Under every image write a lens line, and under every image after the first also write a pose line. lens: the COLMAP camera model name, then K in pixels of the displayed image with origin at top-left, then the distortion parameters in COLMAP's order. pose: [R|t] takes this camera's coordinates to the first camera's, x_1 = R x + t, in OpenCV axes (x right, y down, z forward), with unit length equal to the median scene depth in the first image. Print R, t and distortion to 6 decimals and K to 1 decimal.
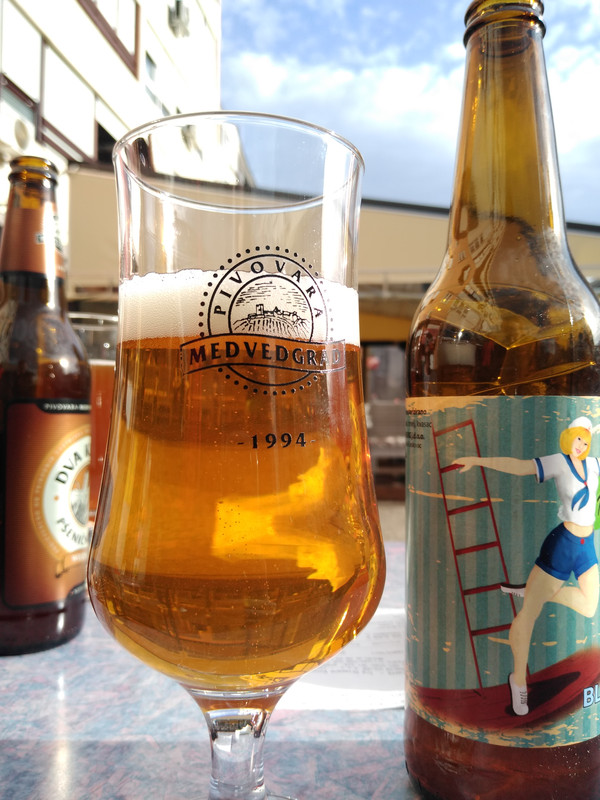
lens RADIAL K [[686.3, 0, 300.0], [0, 686.3, 400.0], [0, 0, 1]] dist [0.067851, -0.135597]
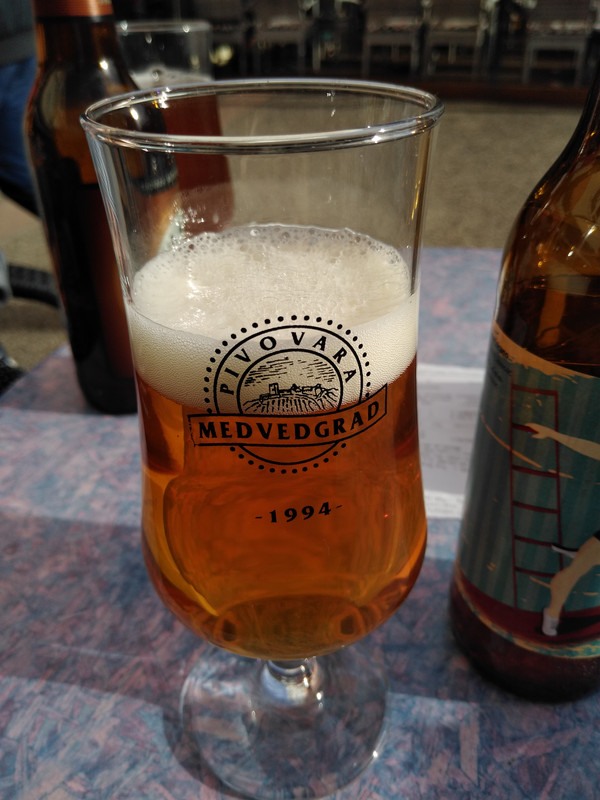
lens RADIAL K [[686.3, 0, 300.0], [0, 686.3, 400.0], [0, 0, 1]] dist [0.067851, -0.135597]
pose [[0.980407, 0.086669, -0.176892, 0.118829], [0.034918, 0.807319, 0.589081, -0.603106], [0.193863, -0.583716, 0.788475, 0.346277]]
